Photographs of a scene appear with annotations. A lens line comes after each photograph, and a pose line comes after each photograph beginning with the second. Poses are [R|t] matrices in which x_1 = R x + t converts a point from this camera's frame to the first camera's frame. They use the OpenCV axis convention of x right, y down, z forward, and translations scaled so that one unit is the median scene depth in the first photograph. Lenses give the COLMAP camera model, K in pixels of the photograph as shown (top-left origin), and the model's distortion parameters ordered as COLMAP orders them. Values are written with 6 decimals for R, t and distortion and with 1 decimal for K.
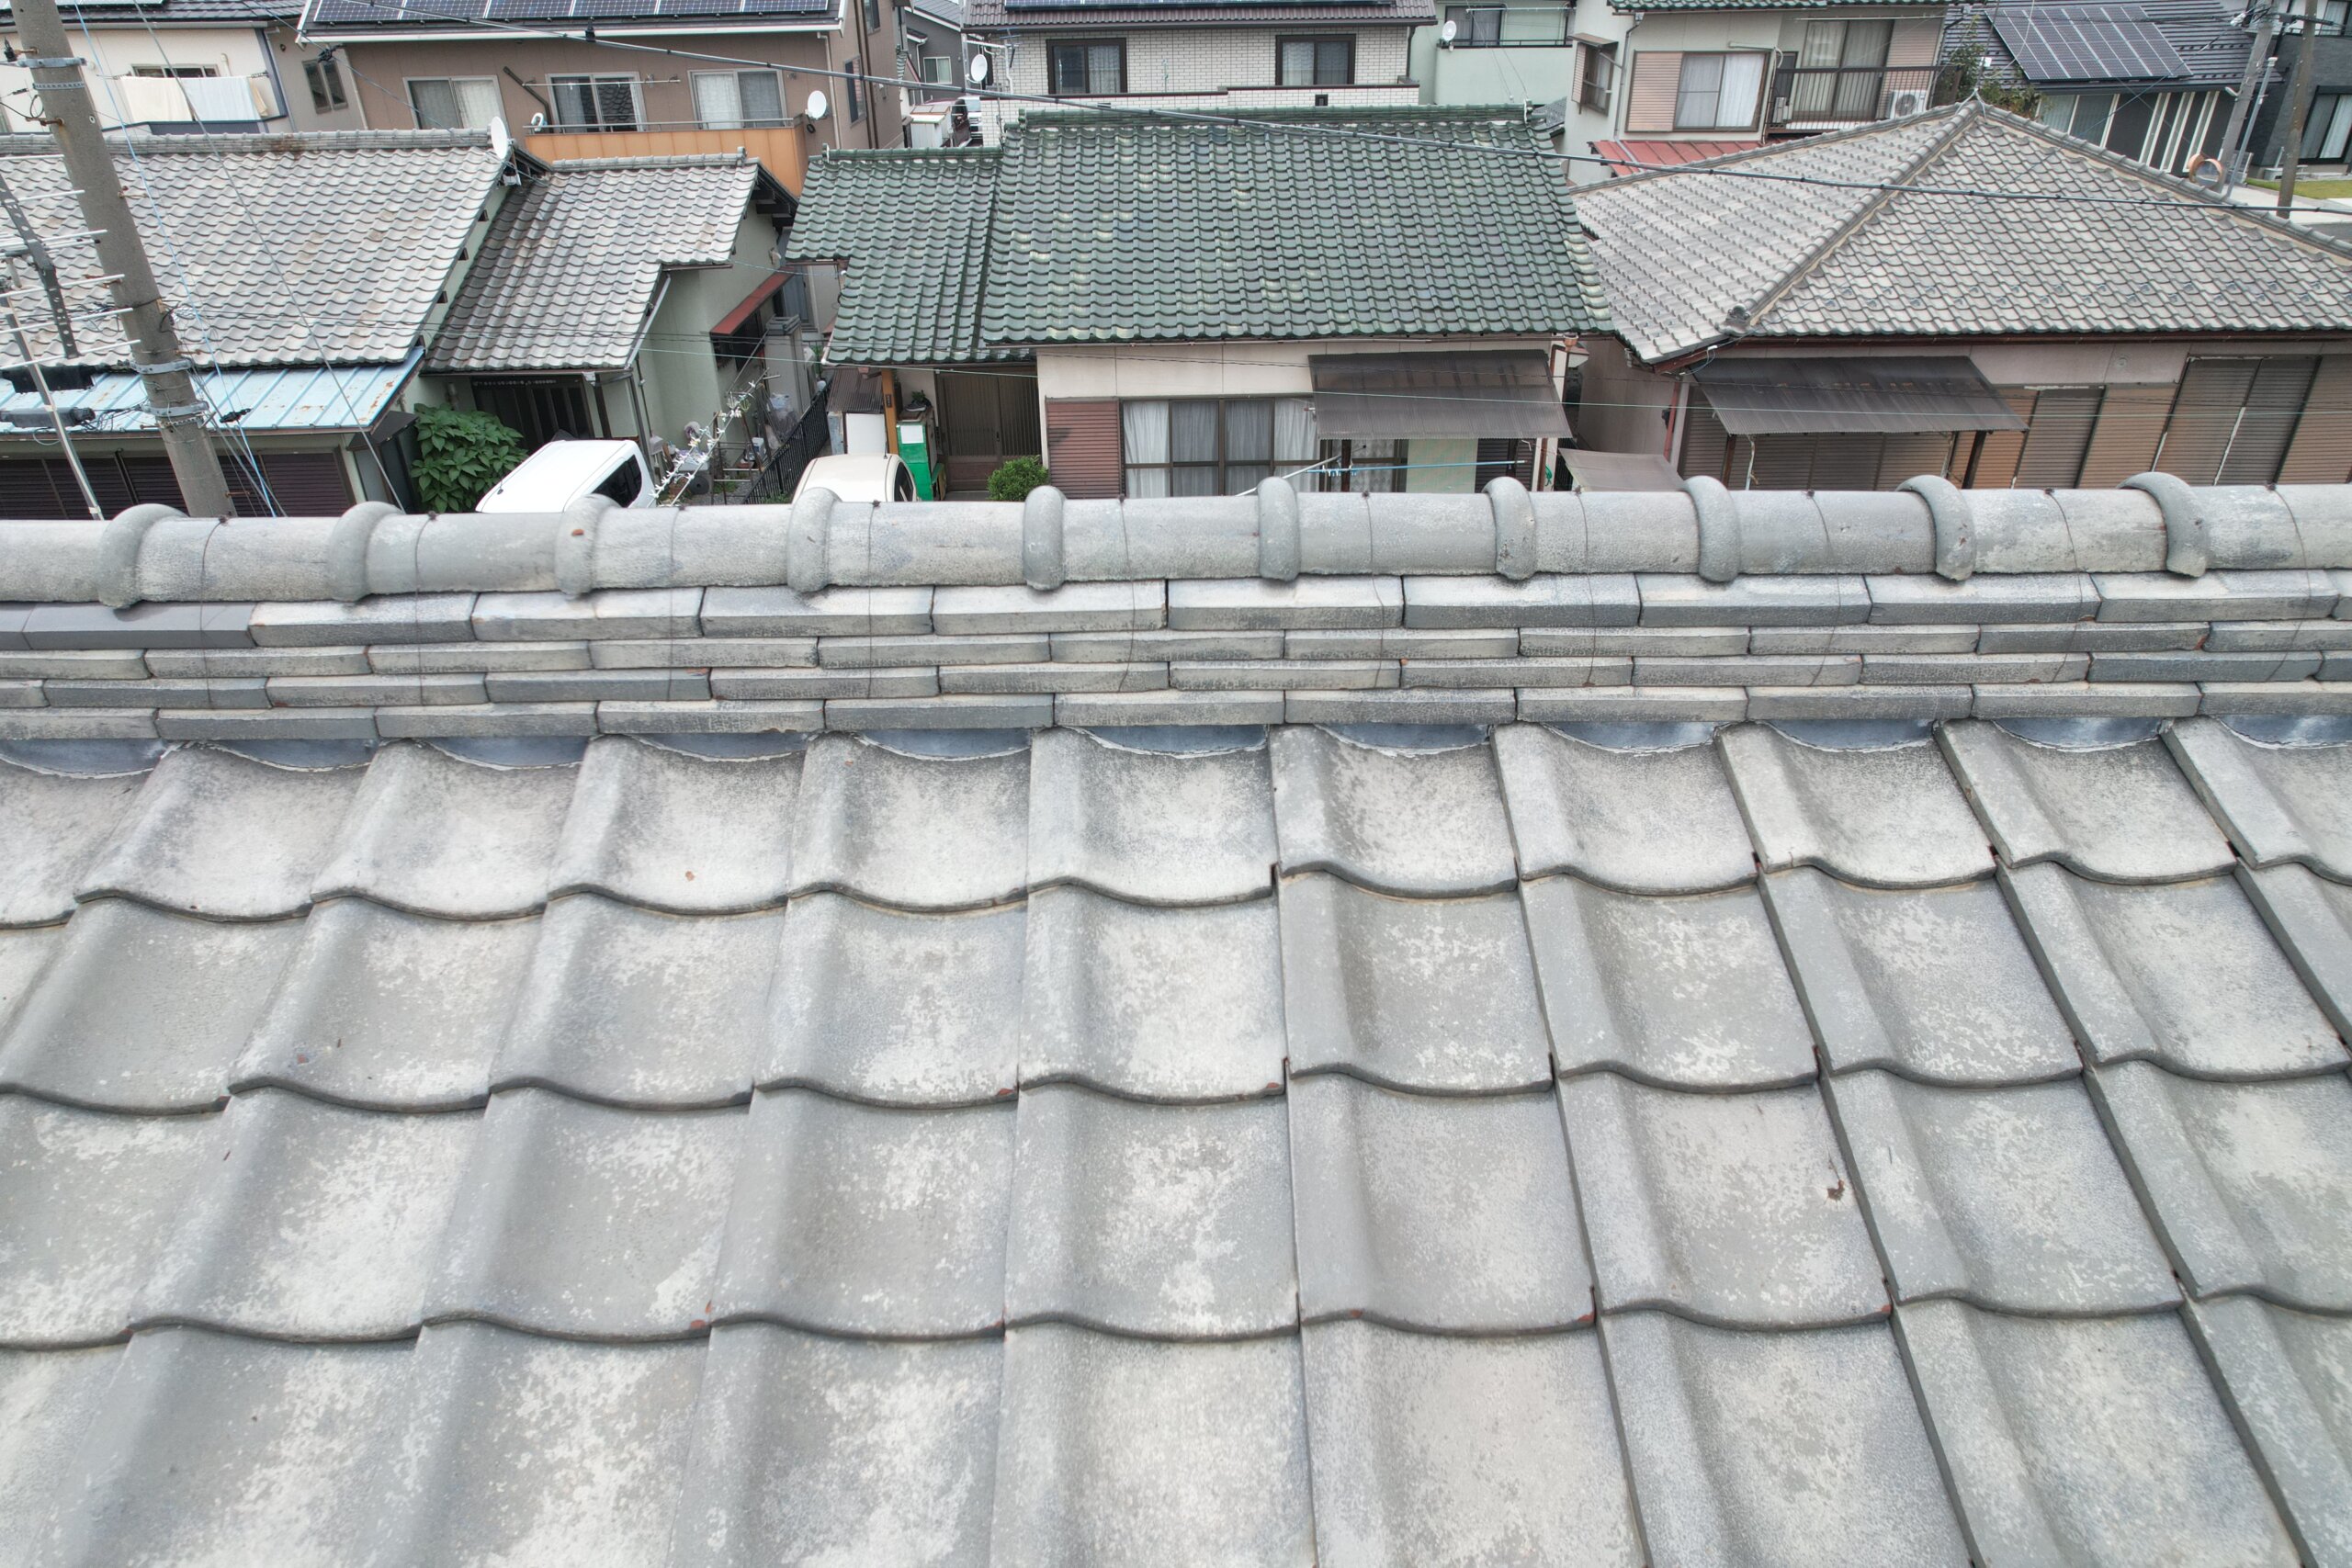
lens RADIAL K [[1481.3, 0, 1180.6], [0, 1481.3, 777.9], [0, 0, 1]] dist [-0.068786, 0.061605]
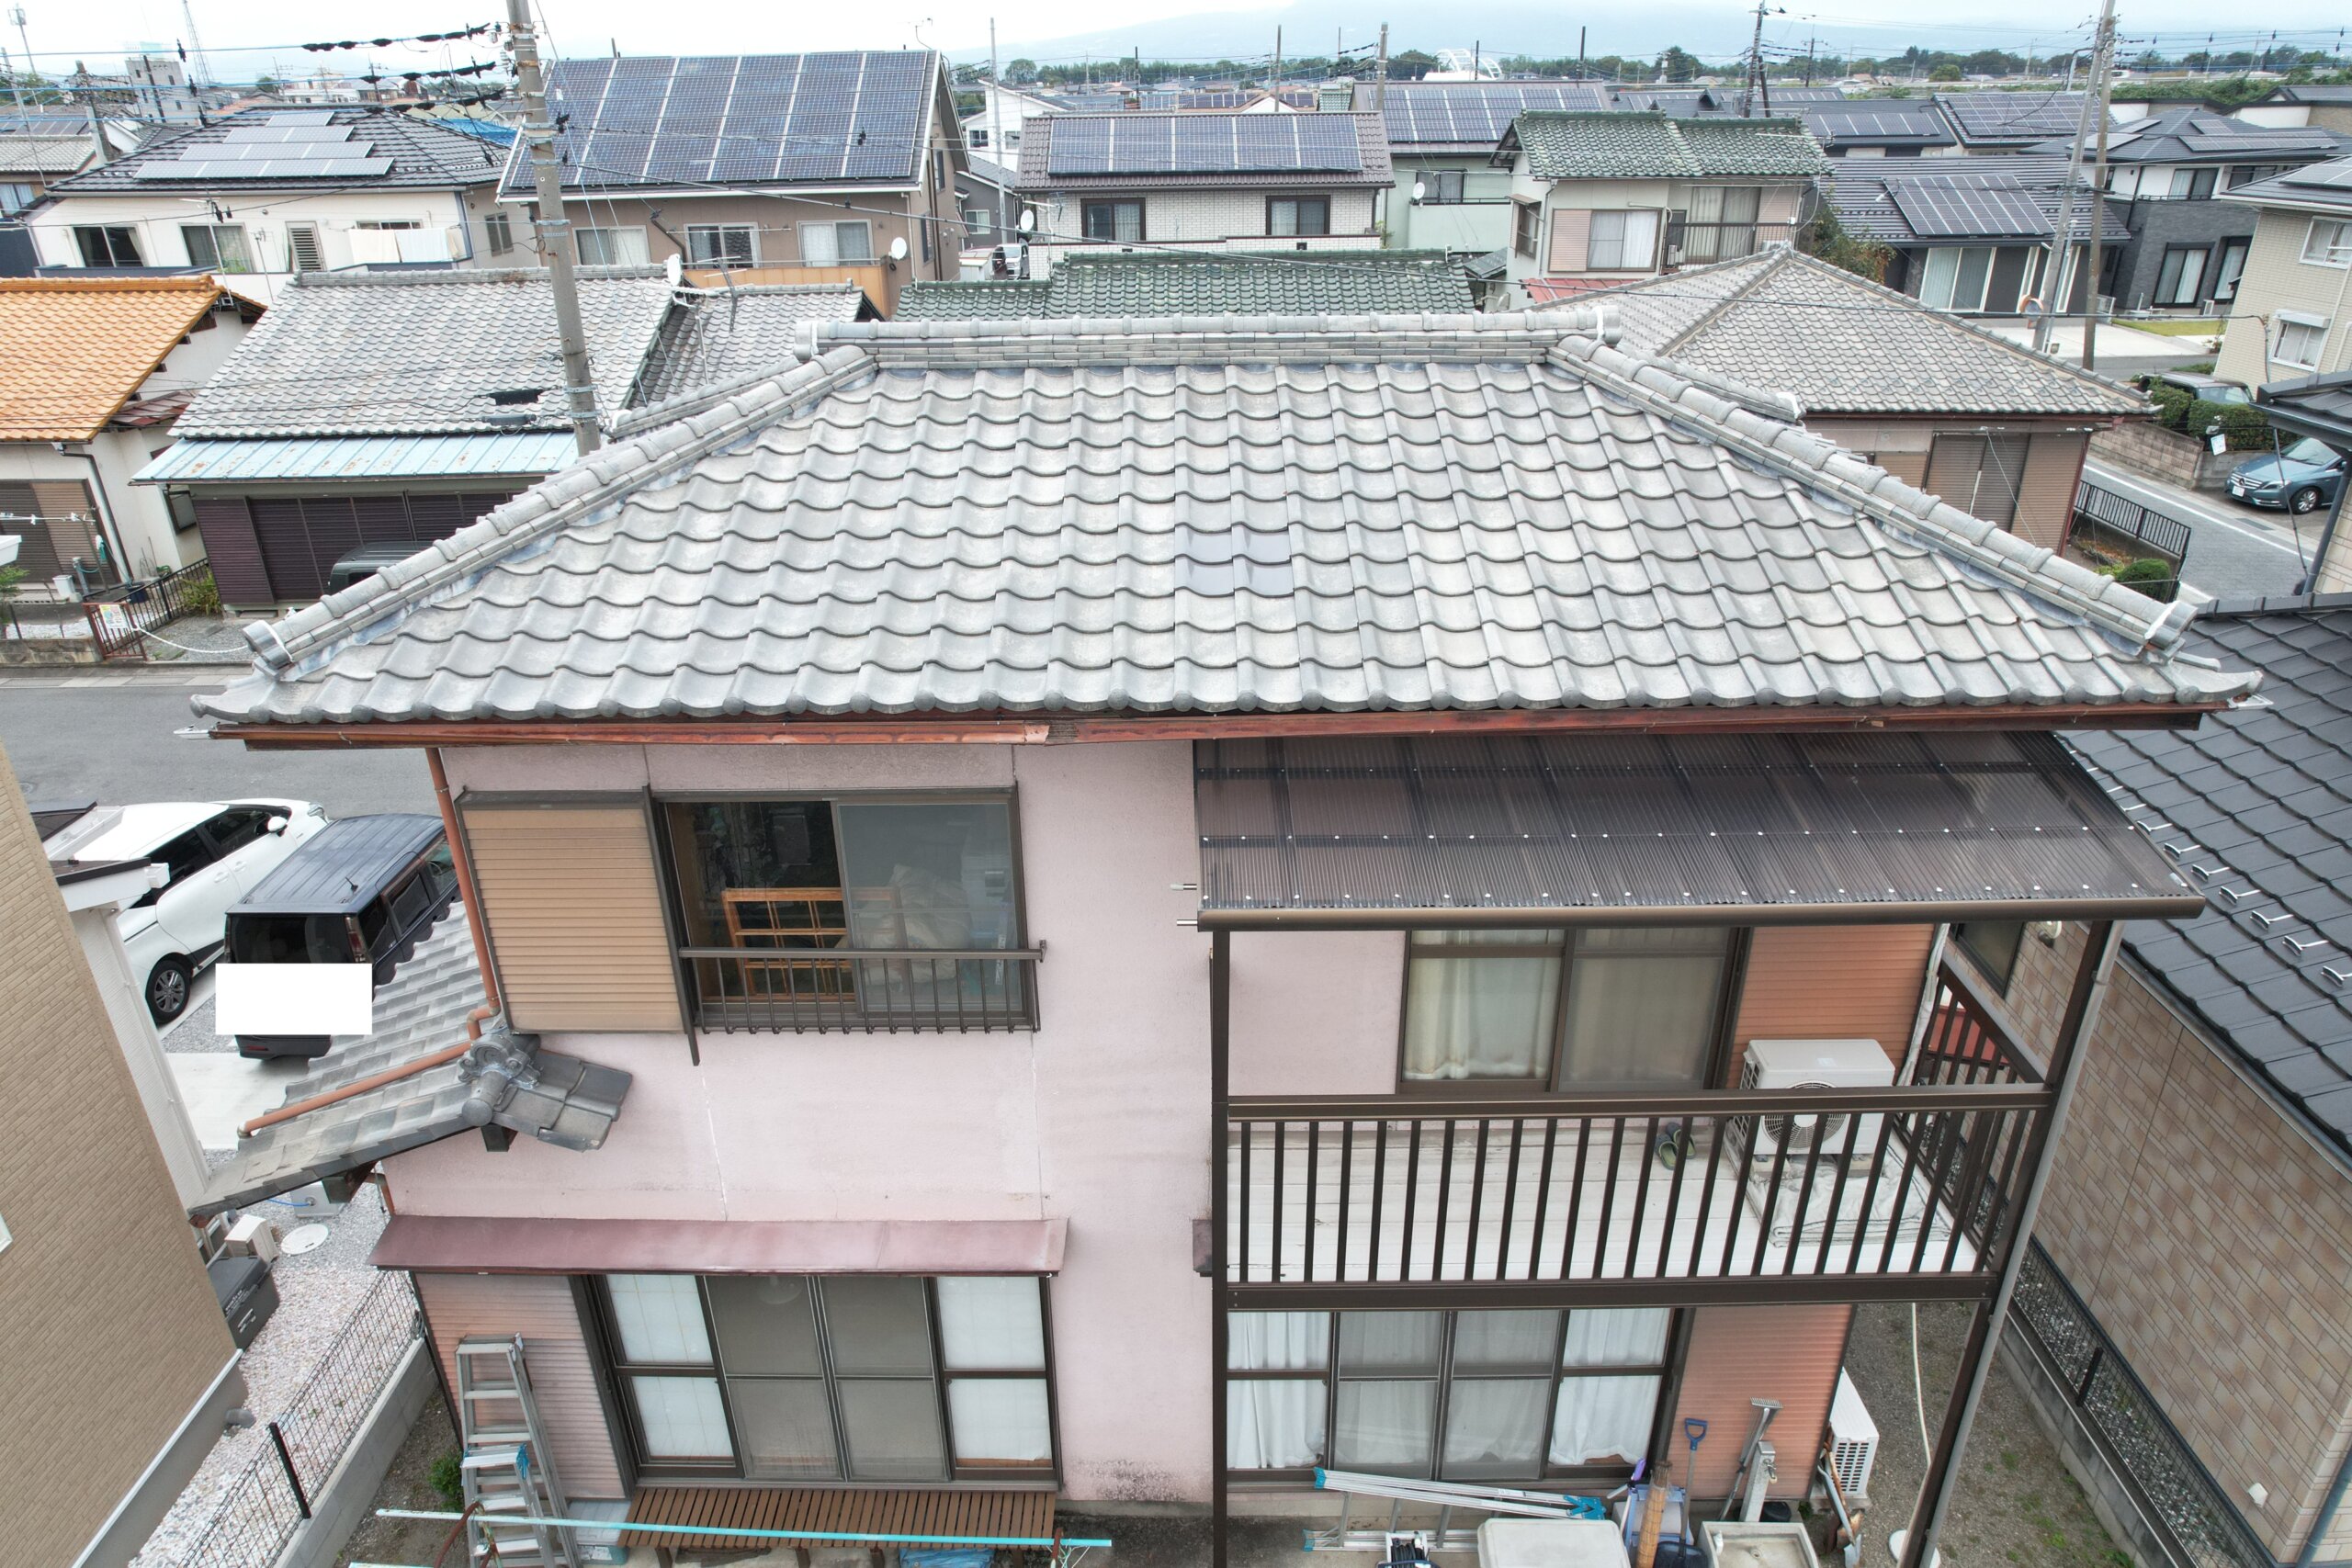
lens RADIAL K [[1481.3, 0, 1178.6], [0, 1481.3, 783.7], [0, 0, 1]] dist [-0.068786, 0.061605]
pose [[0.999922, 0.006827, -0.010416, 0.011119], [-0.007689, 0.996349, -0.085027, 0.144756], [0.009798, 0.085100, 0.996324, -0.302552]]
